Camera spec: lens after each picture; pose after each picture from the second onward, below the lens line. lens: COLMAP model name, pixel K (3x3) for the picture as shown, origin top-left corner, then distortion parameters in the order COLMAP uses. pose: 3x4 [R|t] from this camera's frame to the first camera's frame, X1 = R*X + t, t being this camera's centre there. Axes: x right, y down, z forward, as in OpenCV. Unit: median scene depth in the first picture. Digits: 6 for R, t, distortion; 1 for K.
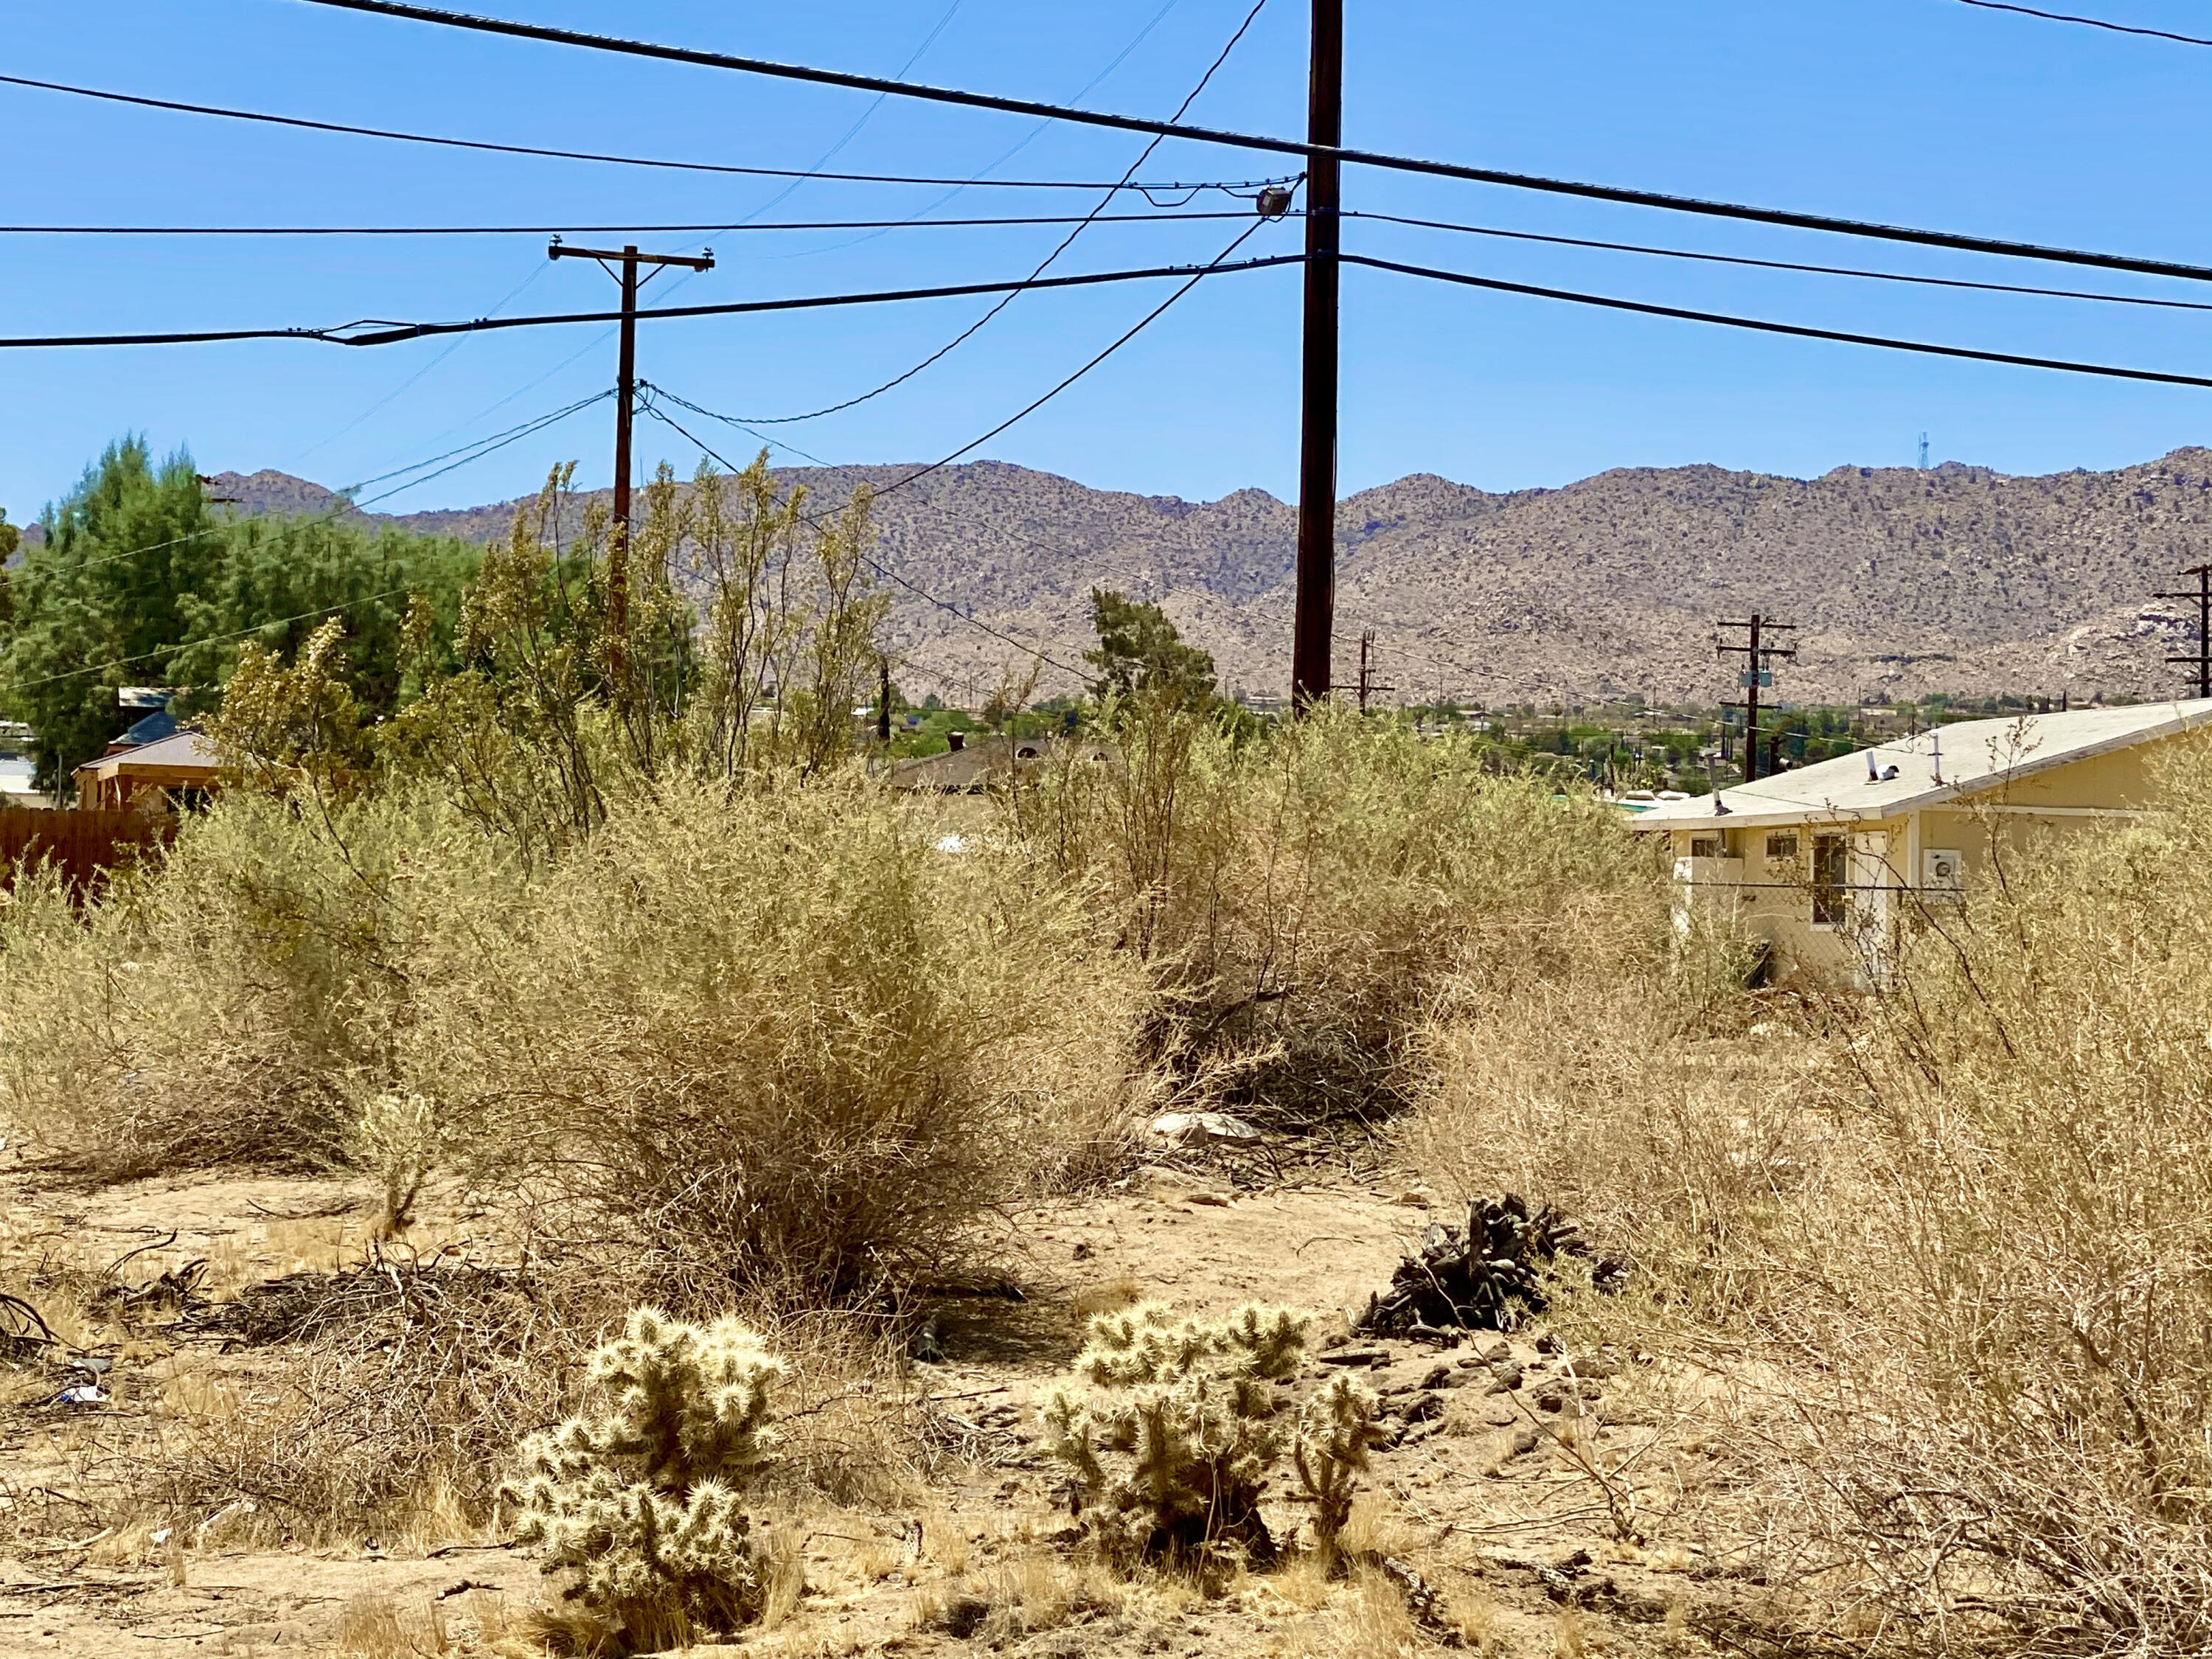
lens RADIAL K [[4902.8, 0, 1106.0], [0, 4902.8, 829.5], [0, 0, 1]] dist [0.025803, 0.094949]
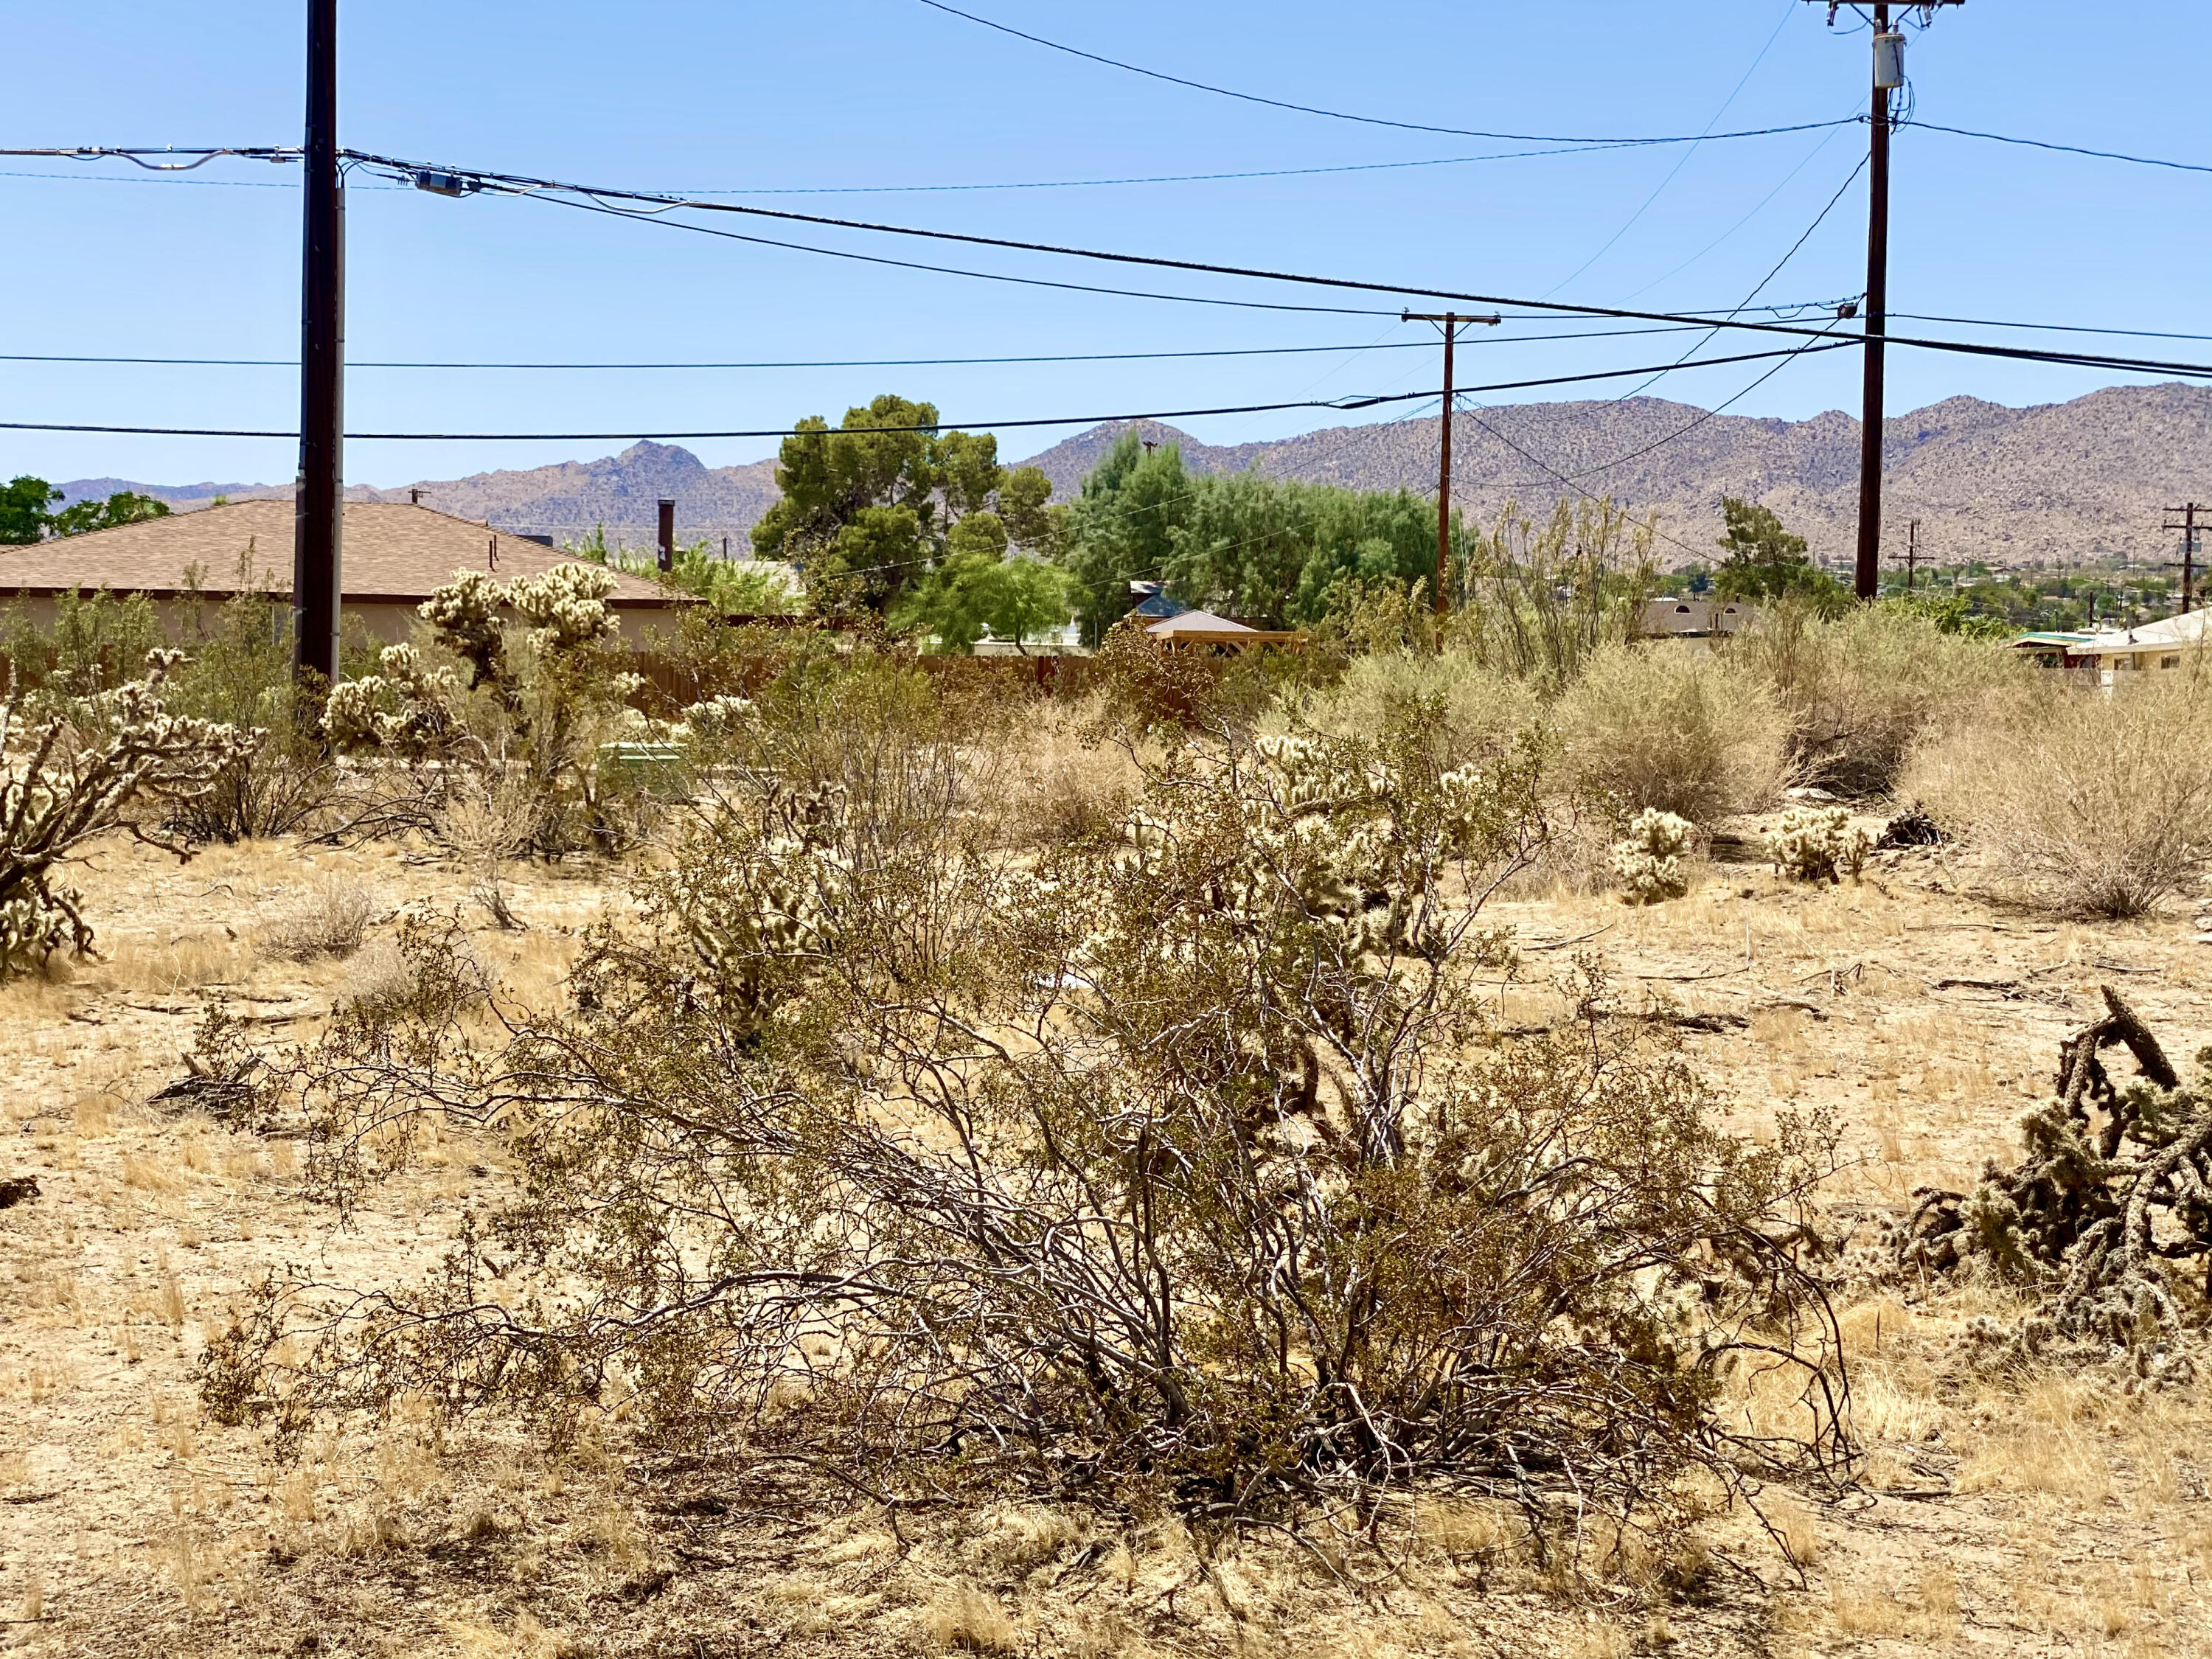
lens RADIAL K [[3434.4, 0, 1104.4], [0, 3434.4, 855.1], [0, 0, 1]] dist [0.189216, -0.491235]
pose [[0.984254, -0.002118, -0.176749, -0.005151], [0.012085, 0.998395, 0.055333, -0.000981], [0.176348, -0.056598, 0.982699, -0.174179]]
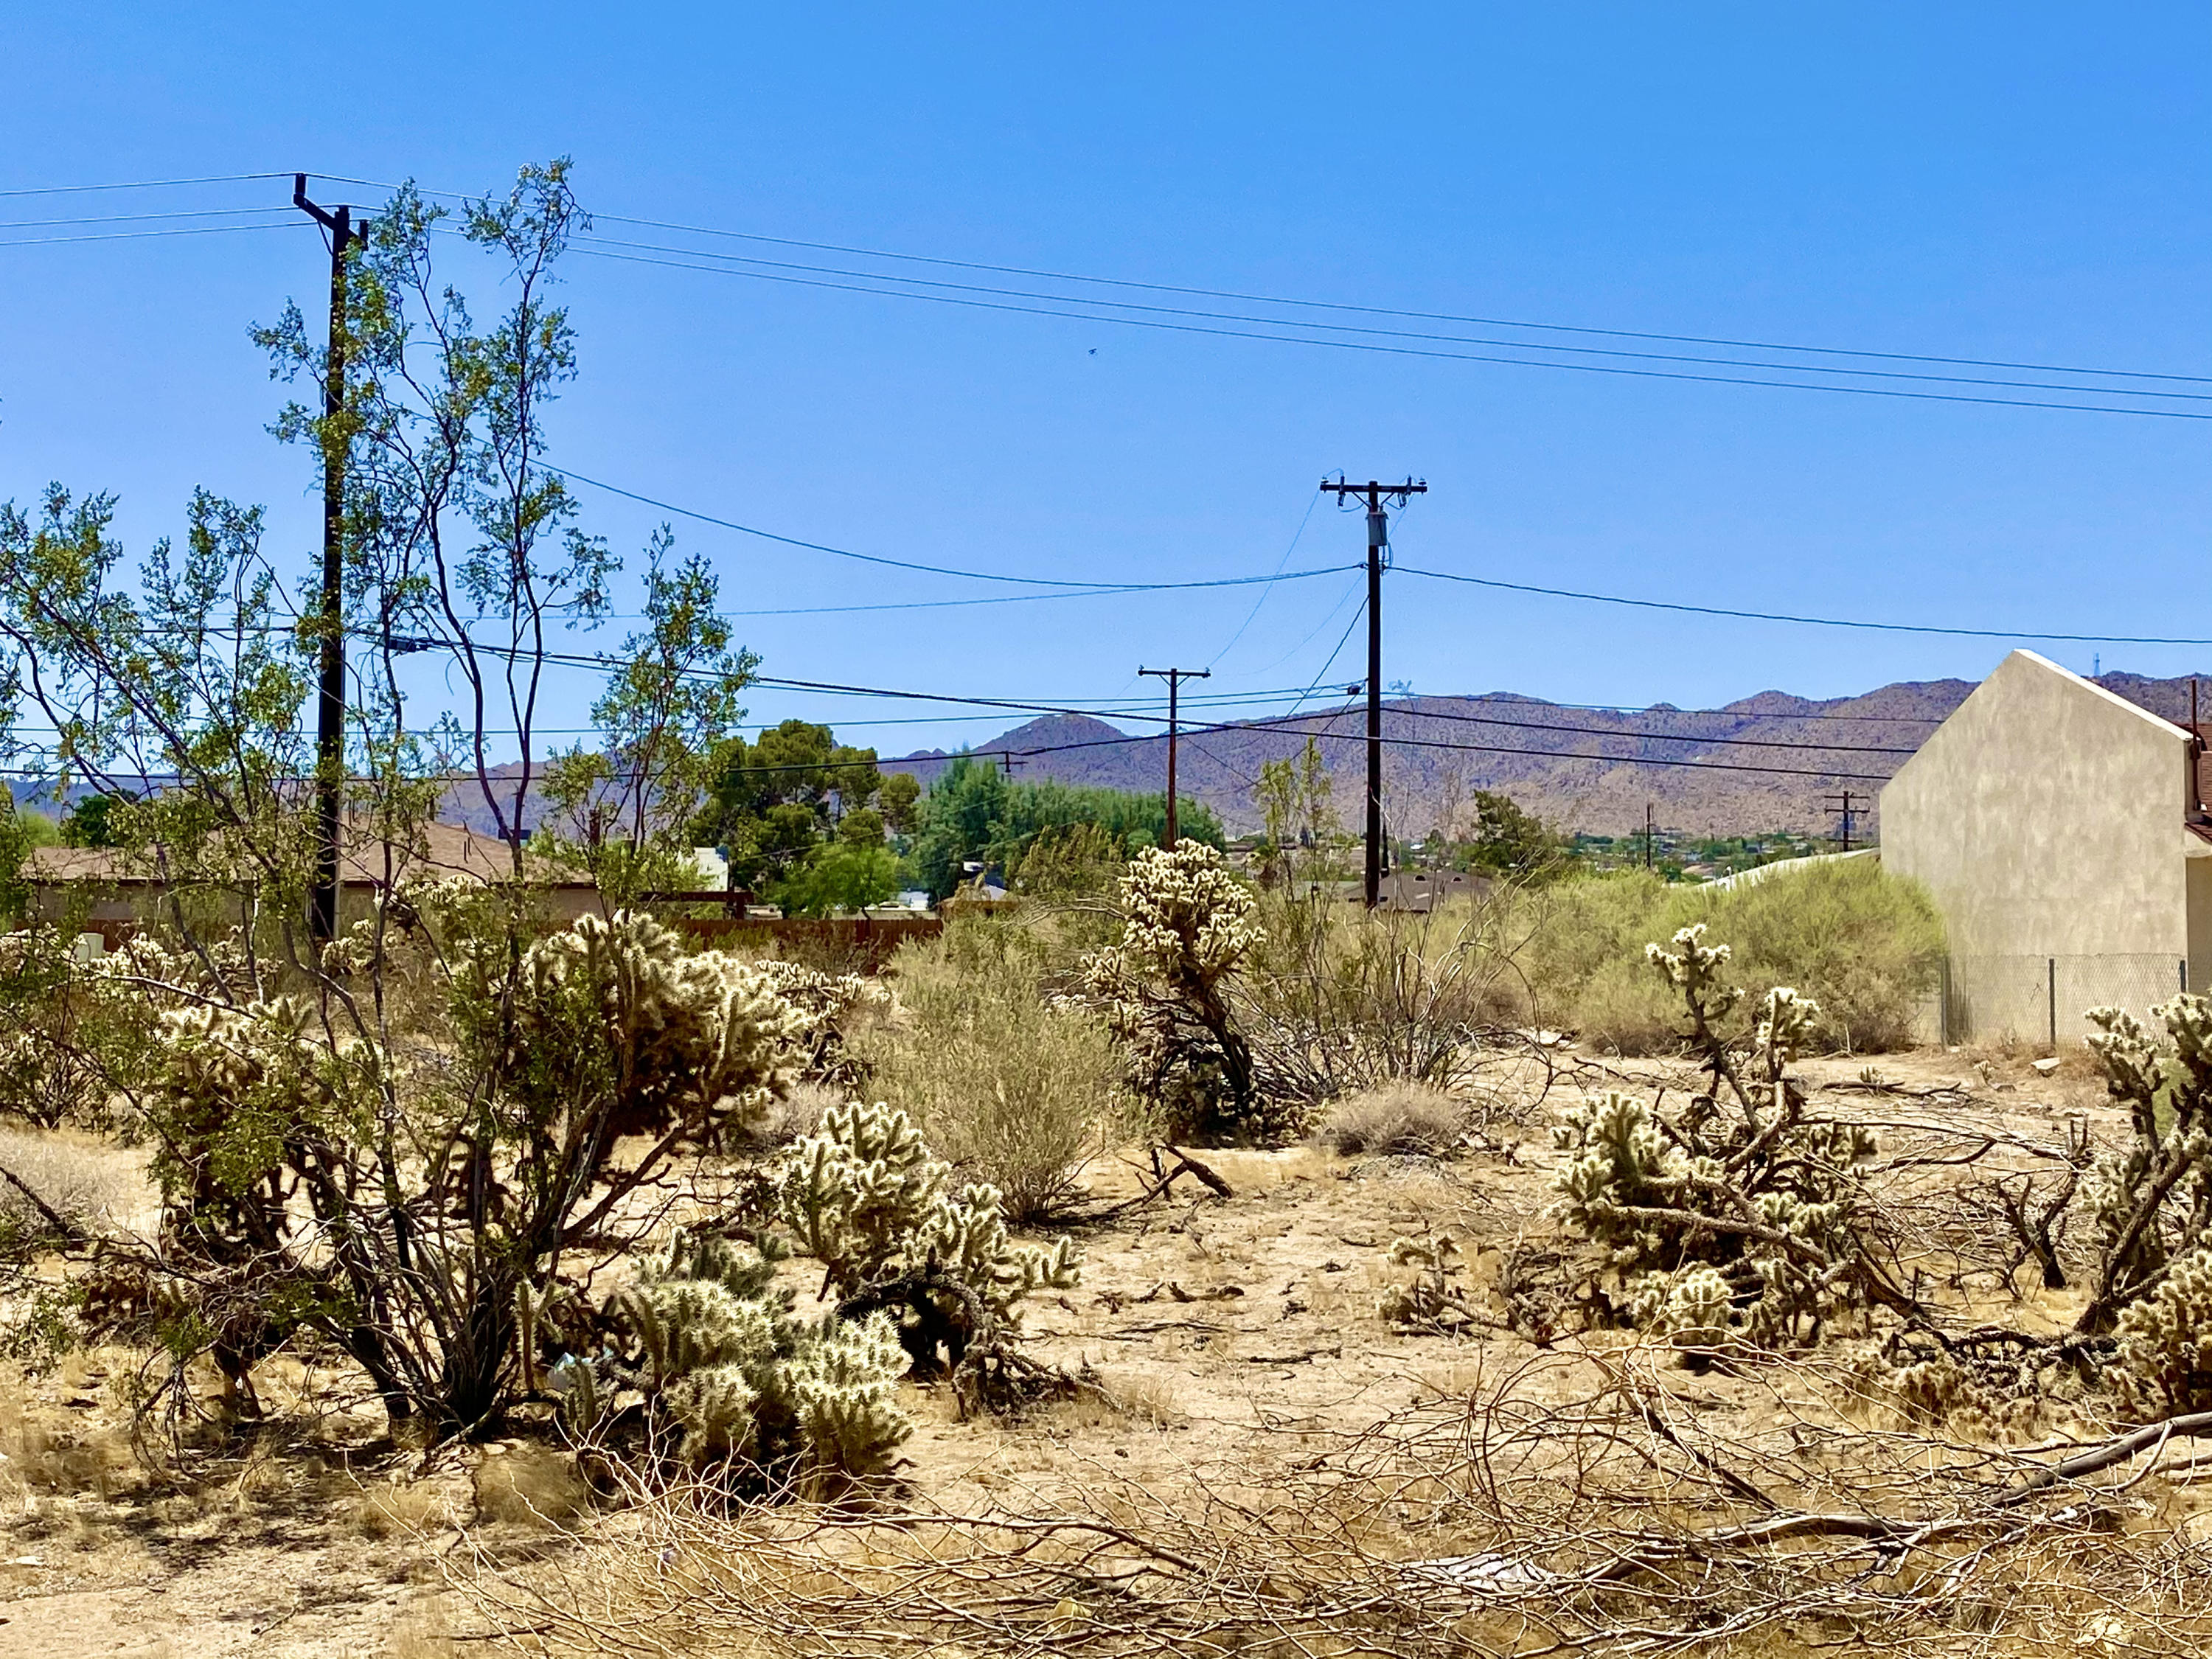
lens RADIAL K [[3034.0, 0, 1106.0], [0, 3034.0, 829.5], [0, 0, 1]] dist [0.242187, -0.019051]
pose [[0.986855, -0.026108, -0.159487, 0.091505], [0.021449, 0.999293, -0.030865, -0.000049], [0.160180, 0.027039, 0.986717, -0.386380]]
